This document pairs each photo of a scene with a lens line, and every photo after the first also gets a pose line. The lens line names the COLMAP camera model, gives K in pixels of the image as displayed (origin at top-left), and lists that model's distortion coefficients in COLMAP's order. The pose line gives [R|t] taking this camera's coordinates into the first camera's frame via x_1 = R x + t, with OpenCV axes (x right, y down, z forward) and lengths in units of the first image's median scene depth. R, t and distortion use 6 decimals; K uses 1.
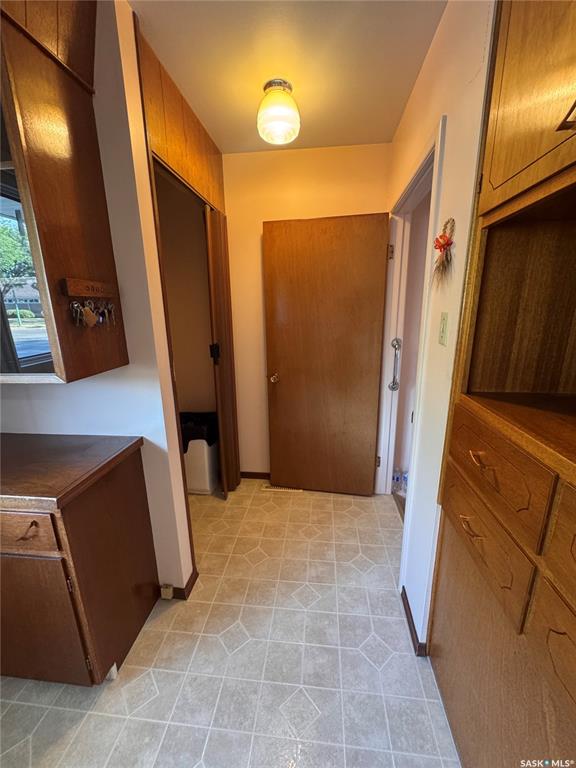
lens RADIAL K [[306.6, 0, 290.1], [0, 306.6, 384.5], [0, 0, 1]] dist [-0.001621, -0.000037]
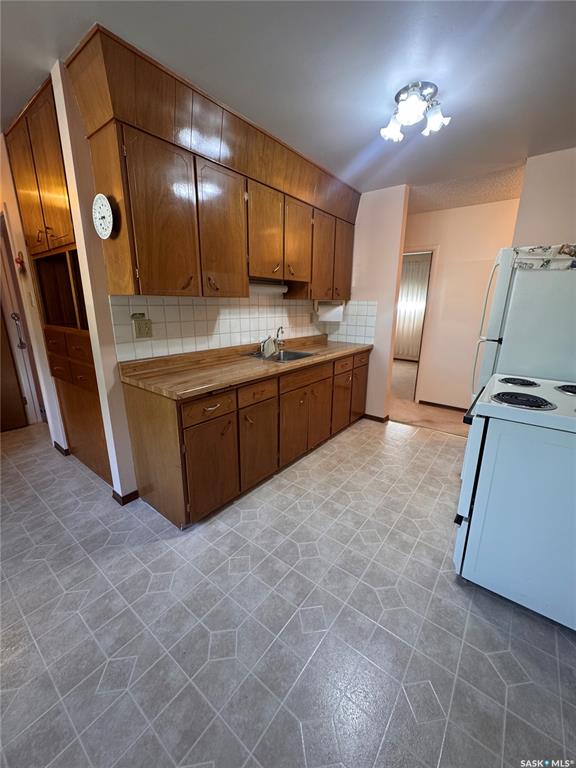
lens RADIAL K [[306.6, 0, 288.7], [0, 306.6, 383.3], [0, 0, 1]] dist [-0.001621, -0.000037]
pose [[0.524781, -0.199002, 0.827649, -0.351362], [0.191792, 0.974931, 0.112807, 0.374282], [-0.829349, 0.099537, 0.549793, -1.236483]]
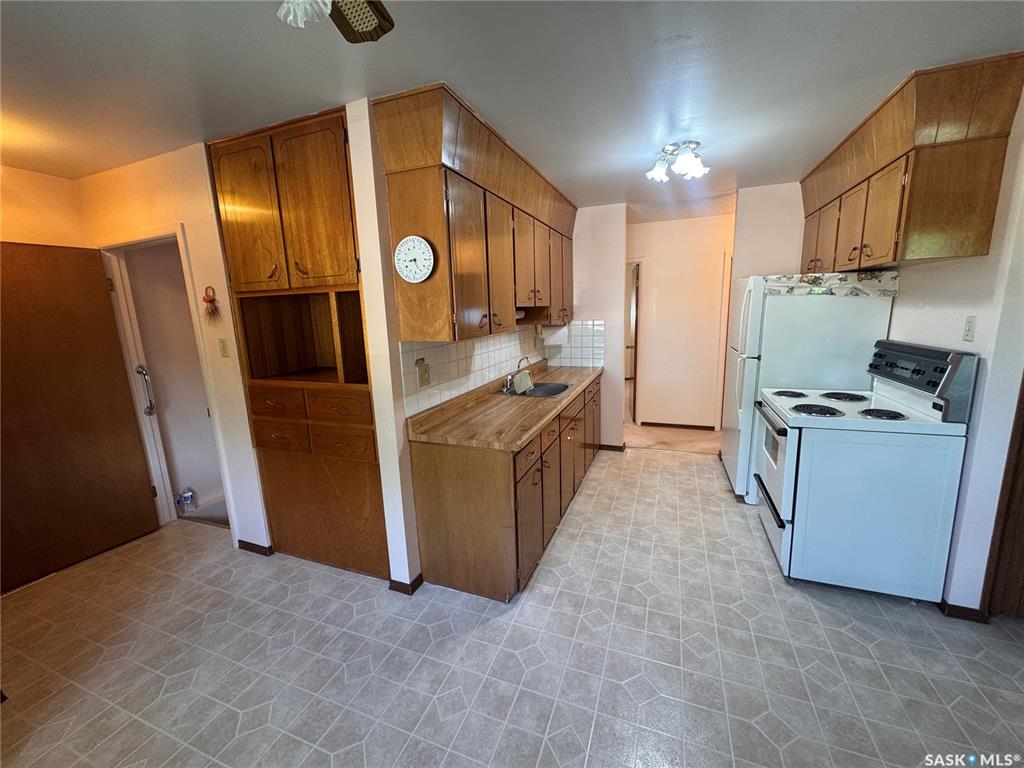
lens RADIAL K [[408.9, 0, 510.9], [0, 408.9, 382.6], [0, 0, 1]] dist [-0.001621, -0.000037]
pose [[0.265760, -0.170355, 0.948868, -0.872414], [0.265597, 0.959110, 0.097805, 0.143055], [-0.926731, 0.226023, 0.300139, -0.771102]]
